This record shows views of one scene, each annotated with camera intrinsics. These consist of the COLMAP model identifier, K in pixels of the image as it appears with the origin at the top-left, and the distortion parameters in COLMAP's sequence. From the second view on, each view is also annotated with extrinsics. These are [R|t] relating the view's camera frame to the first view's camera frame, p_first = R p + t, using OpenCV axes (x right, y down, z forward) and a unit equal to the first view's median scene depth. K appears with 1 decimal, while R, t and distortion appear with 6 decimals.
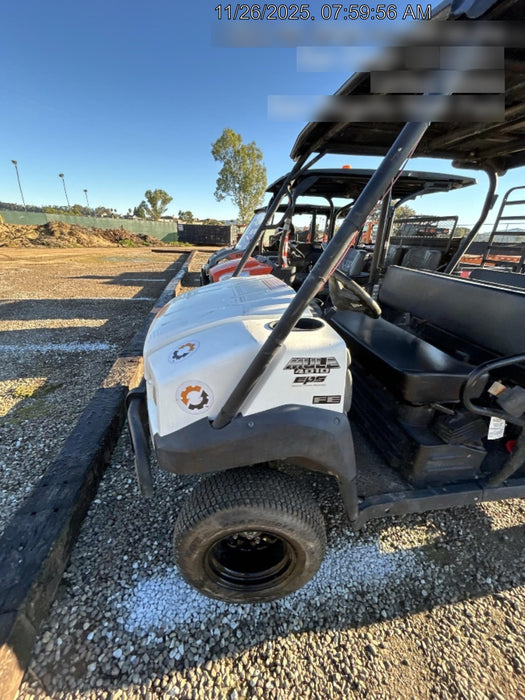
lens RADIAL K [[284.8, 0, 260.1], [0, 284.8, 349.0], [0, 0, 1]] dist [-0.000335, -0.002751]
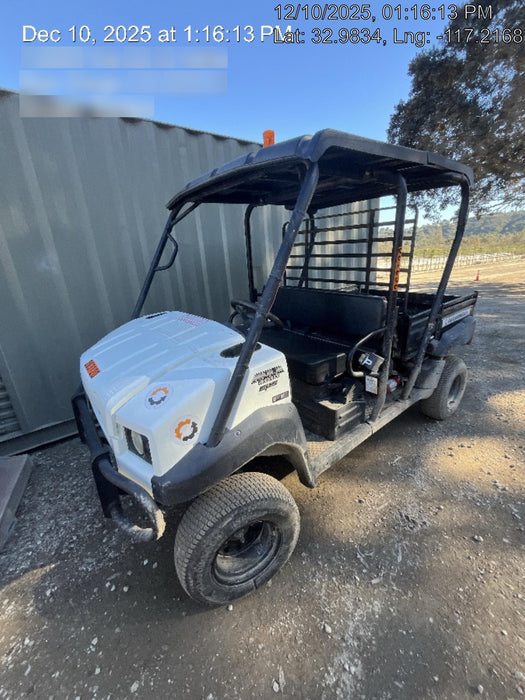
lens RADIAL K [[286.2, 0, 260.9], [0, 286.2, 350.9], [0, 0, 1]] dist [-0.003912, -0.000032]
pose [[0.866300, -0.241393, 0.437326, -0.304474], [0.265808, 0.964010, 0.005571, -0.051970], [-0.422932, 0.111419, 0.899286, -0.168715]]
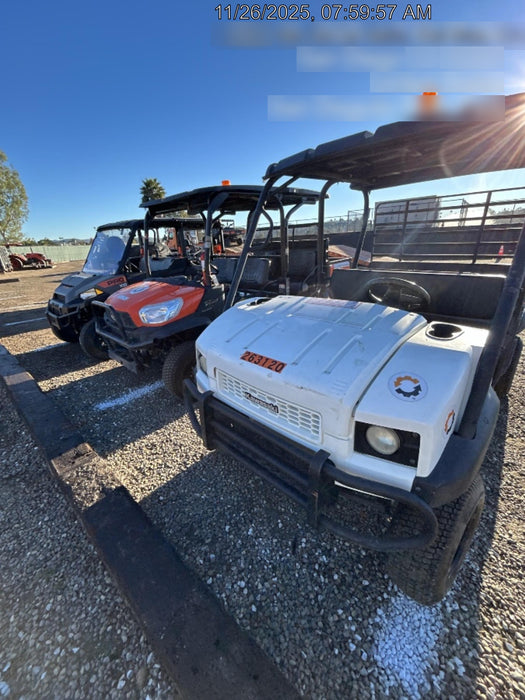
lens RADIAL K [[285.9, 0, 262.5], [0, 285.9, 350.0], [0, 0, 1]] dist [-0.003652, -0.000540]
pose [[0.786003, -0.295152, 0.543217, -0.956374], [0.305415, 0.949347, 0.073902, -0.277422], [-0.537514, 0.107819, 0.836333, 0.358239]]
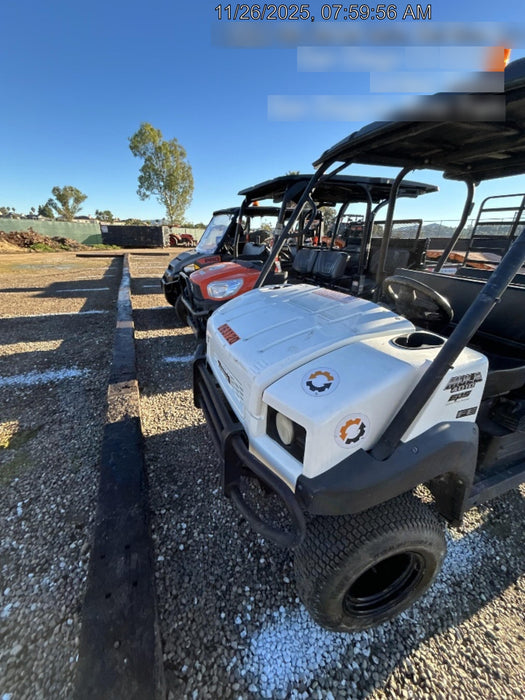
lens RADIAL K [[286.2, 0, 260.9], [0, 286.2, 350.9], [0, 0, 1]] dist [-0.003912, -0.000032]
pose [[0.973227, -0.099682, 0.207105, -0.523507], [0.098469, 0.995009, 0.016185, -0.101865], [-0.207685, 0.004642, 0.978185, 0.113885]]
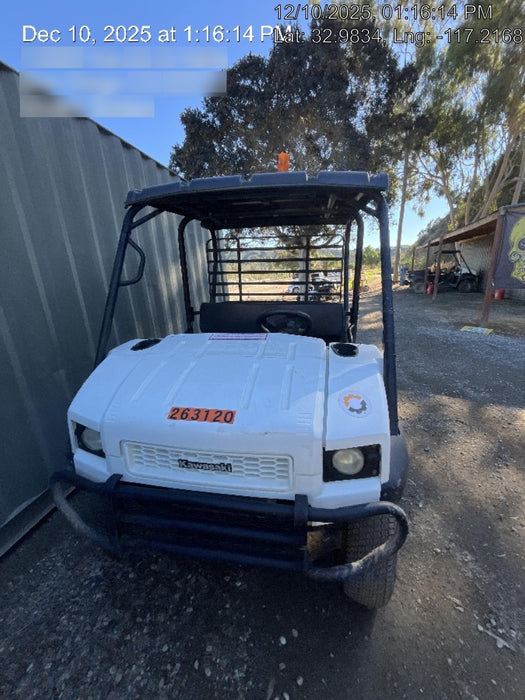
lens RADIAL K [[286.5, 0, 262.5], [0, 286.5, 350.0], [0, 0, 1]] dist [-0.000660, 0.000404]
pose [[0.306748, -0.310870, 0.899592, -1.055208], [0.397539, 0.900613, 0.175668, -0.412608], [-0.864794, 0.303737, 0.399844, 0.669829]]
